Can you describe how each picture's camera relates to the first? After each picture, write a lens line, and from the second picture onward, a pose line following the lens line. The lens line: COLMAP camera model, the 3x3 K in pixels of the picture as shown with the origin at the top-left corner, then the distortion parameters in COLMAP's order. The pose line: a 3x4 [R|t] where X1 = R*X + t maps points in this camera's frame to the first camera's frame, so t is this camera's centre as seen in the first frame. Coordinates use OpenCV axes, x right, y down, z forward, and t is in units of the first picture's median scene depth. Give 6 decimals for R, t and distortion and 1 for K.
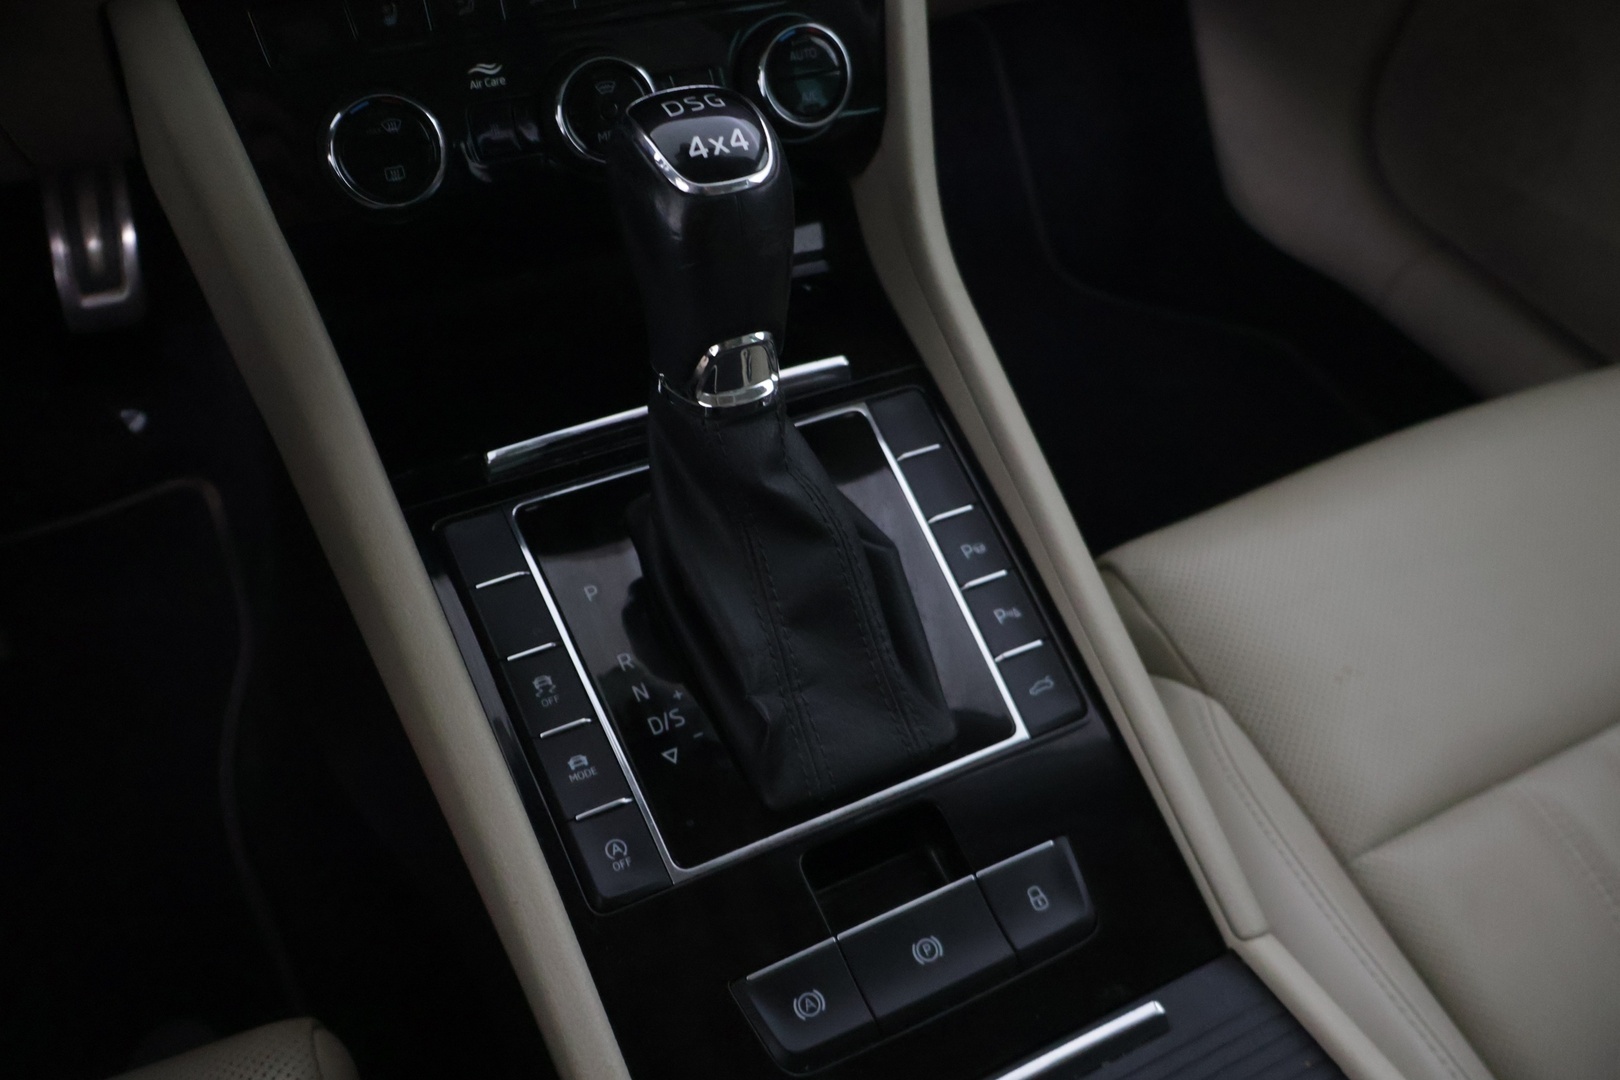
lens RADIAL K [[1348.0, 0, 810.0], [0, 1348.0, 540.0], [0, 0, 1]] dist [-0.001056, -0.000434]
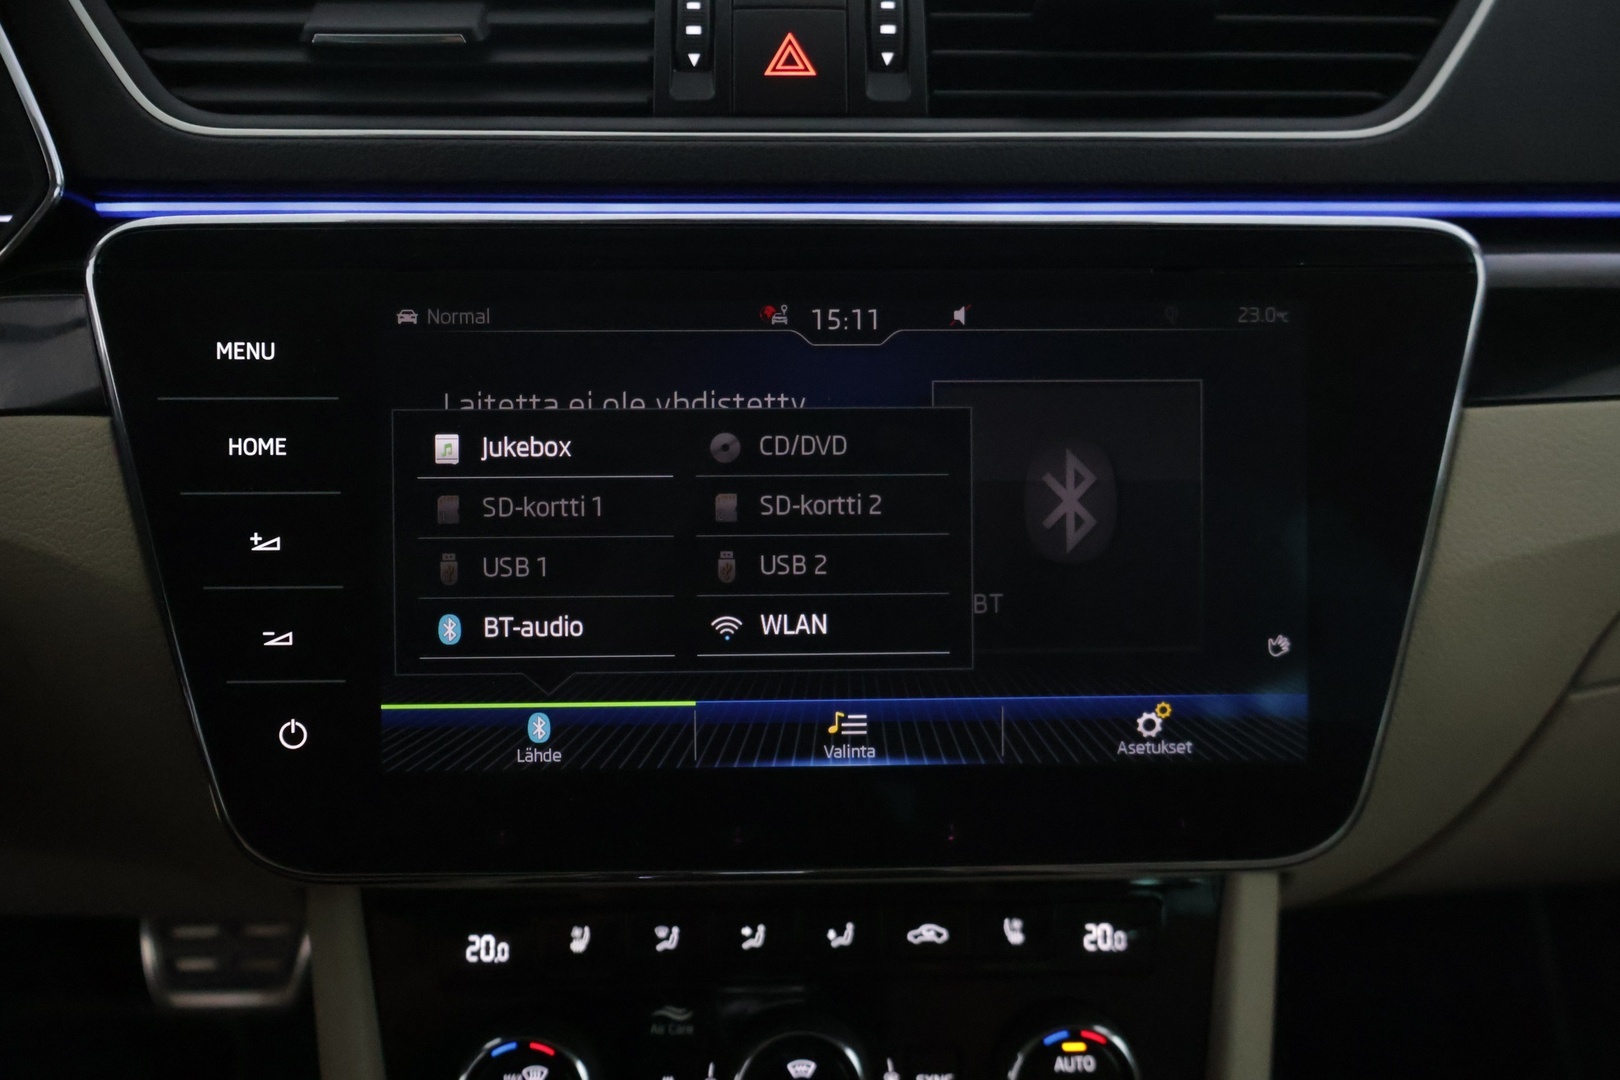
lens RADIAL K [[1350.1, 0, 814.5], [0, 1350.1, 532.8], [0, 0, 1]] dist [0.001664, 0.000986]
pose [[0.902212, 0.109650, -0.417122, 0.156703], [-0.265829, 0.902970, -0.337609, -0.353762], [0.339629, 0.415478, 0.843818, 0.188108]]
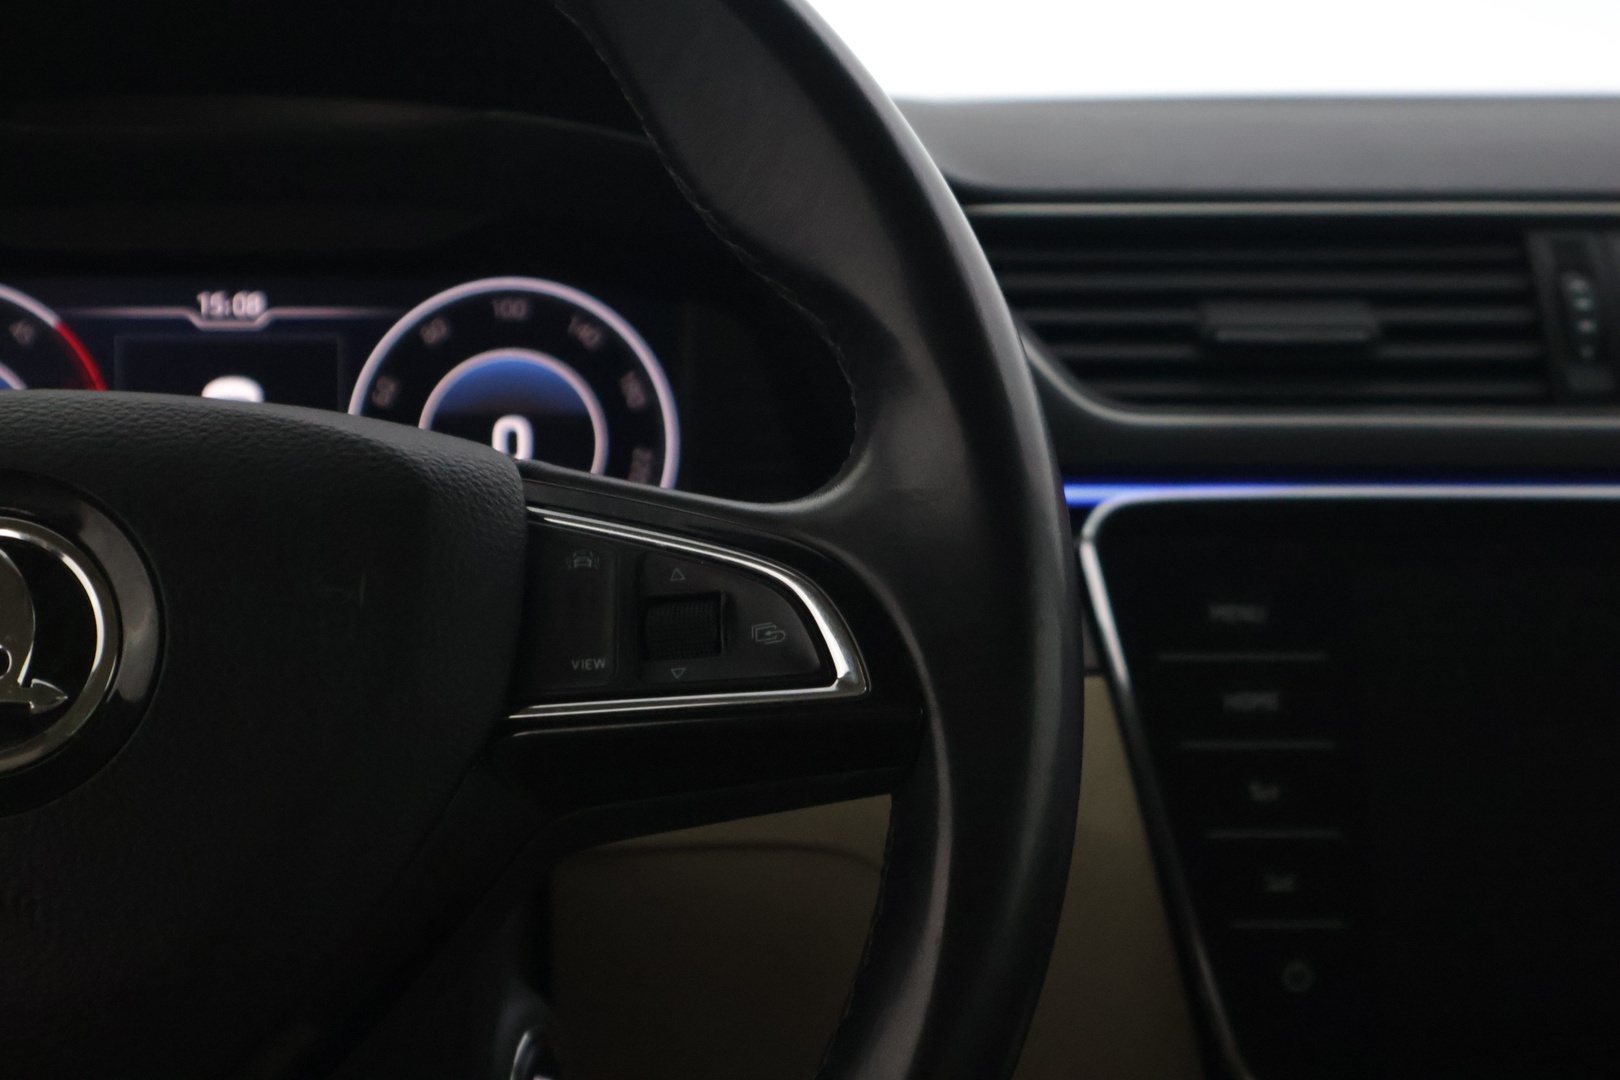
lens RADIAL K [[3301.0, 0, 810.0], [0, 3301.0, 540.0], [0, 0, 1]] dist [0.009498, -0.077846]
pose [[0.906818, -0.018293, -0.421126, 0.139012], [-0.255897, 0.770005, -0.584474, 0.466072], [0.334961, 0.637776, 0.693573, -0.693797]]
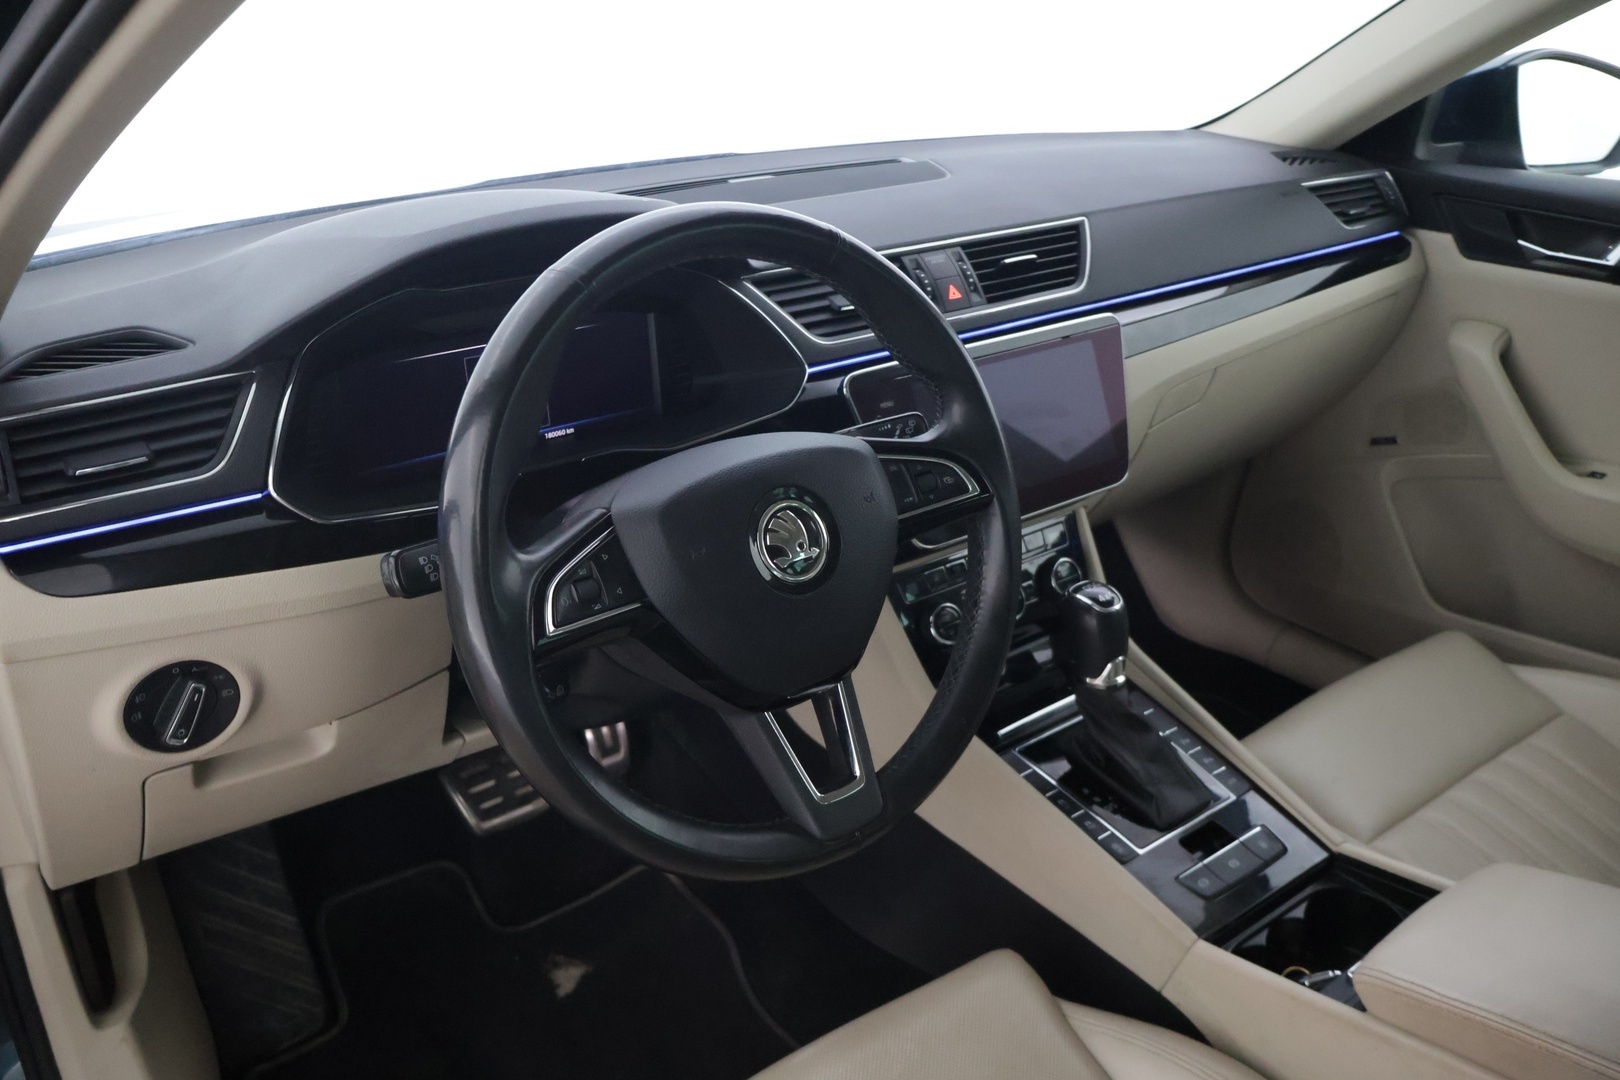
lens RADIAL K [[1348.0, 0, 810.0], [0, 1348.0, 540.0], [0, 0, 1]] dist [-0.001056, -0.000434]
pose [[0.979468, -0.143310, 0.141793, -0.895004], [0.185335, 0.916863, -0.353572, 0.434539], [-0.079335, 0.372592, 0.924598, -1.450344]]
